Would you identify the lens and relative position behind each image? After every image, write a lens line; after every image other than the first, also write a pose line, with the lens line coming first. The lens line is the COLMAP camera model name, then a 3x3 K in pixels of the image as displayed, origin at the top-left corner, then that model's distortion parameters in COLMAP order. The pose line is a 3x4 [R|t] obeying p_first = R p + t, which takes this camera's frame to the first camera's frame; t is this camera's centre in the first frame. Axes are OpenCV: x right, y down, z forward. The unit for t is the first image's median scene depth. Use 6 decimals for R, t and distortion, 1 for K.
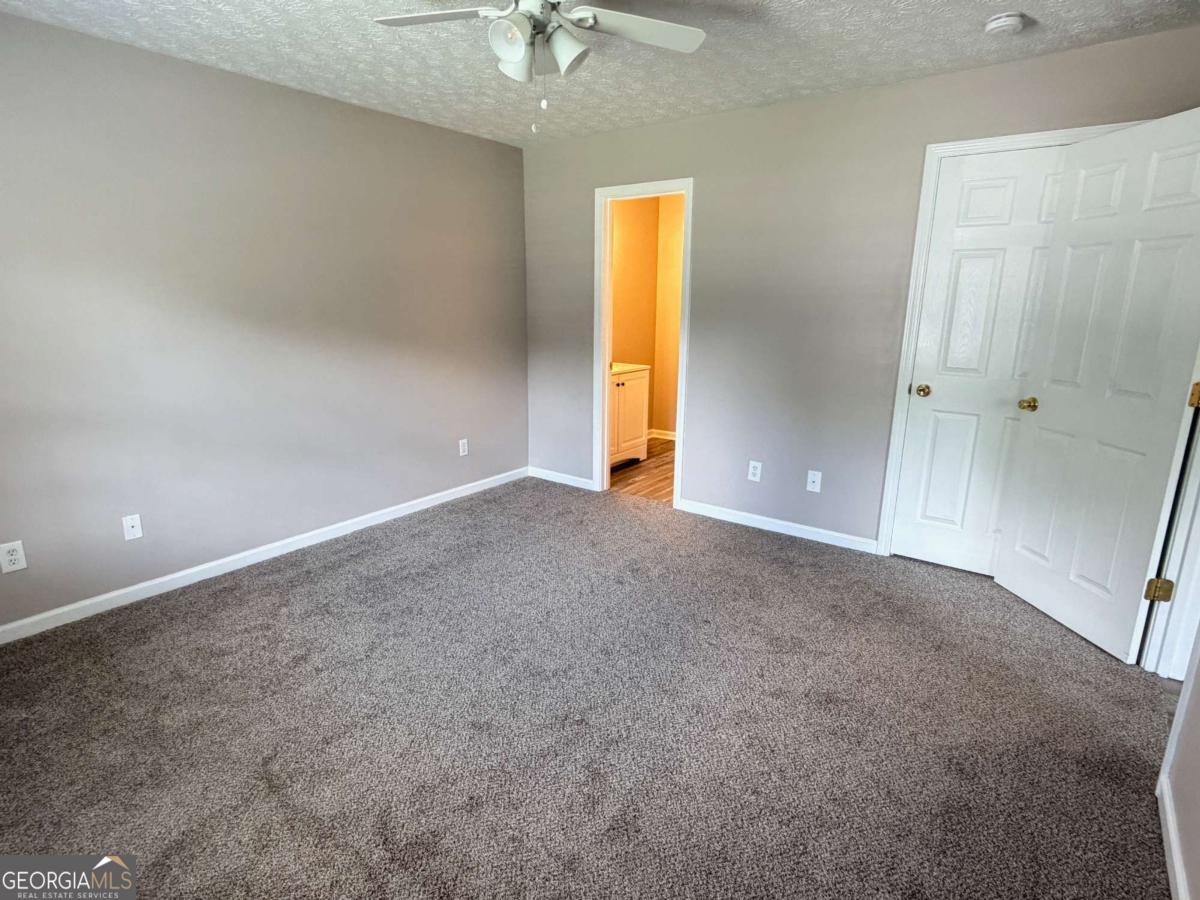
lens RADIAL K [[632.2, 0, 593.6], [0, 632.2, 445.7], [0, 0, 1]] dist [-0.000856, -0.000916]
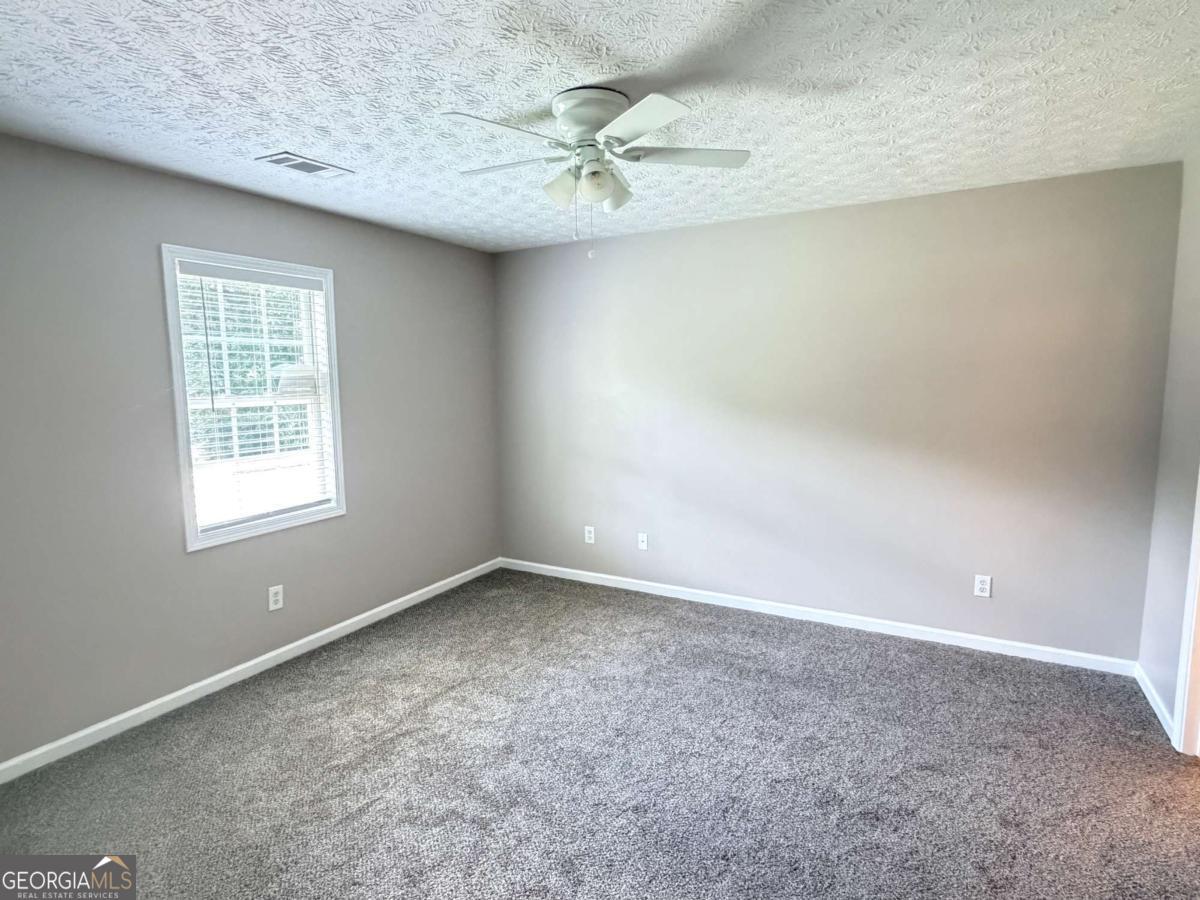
lens RADIAL K [[632.2, 0, 598.8], [0, 632.2, 446.2], [0, 0, 1]] dist [-0.000856, -0.000916]
pose [[0.135229, 0.104545, -0.985283, 0.663110], [-0.217907, 0.973209, 0.073356, -0.166704], [0.966556, 0.204780, 0.154387, 0.585885]]
